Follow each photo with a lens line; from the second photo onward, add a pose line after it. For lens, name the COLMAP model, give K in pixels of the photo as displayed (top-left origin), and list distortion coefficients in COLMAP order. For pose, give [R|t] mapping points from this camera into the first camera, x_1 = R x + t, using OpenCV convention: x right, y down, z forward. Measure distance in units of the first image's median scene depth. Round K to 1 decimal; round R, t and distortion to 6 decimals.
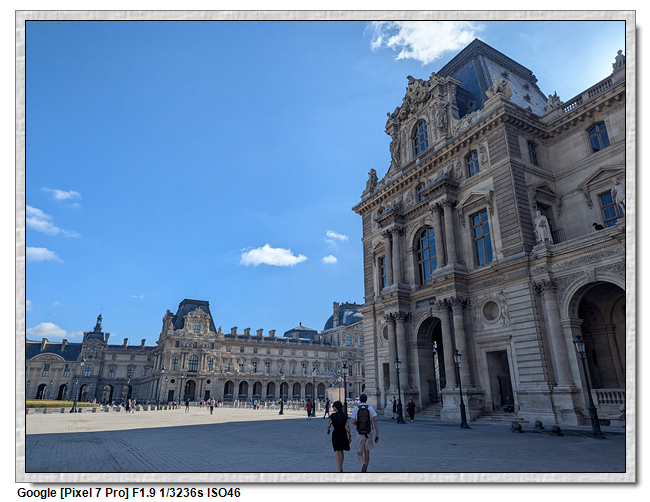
lens RADIAL K [[430.3, 0, 330.5], [0, 430.3, 248.3], [0, 0, 1]] dist [0.032758, -0.028805]
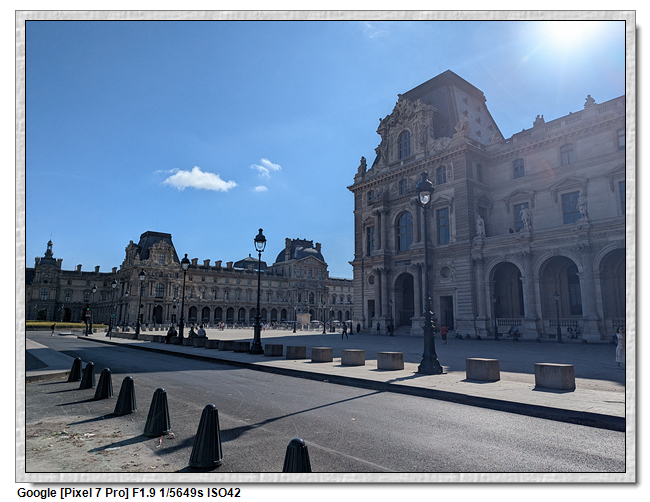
lens RADIAL K [[430.3, 0, 335.5], [0, 430.3, 256.6], [0, 0, 1]] dist [0.032758, -0.028805]
pose [[0.983373, 0.029929, 0.179112, -0.250780], [-0.062570, 0.981771, 0.179472, -0.136334], [-0.170476, -0.187695, 0.967320, -0.379977]]
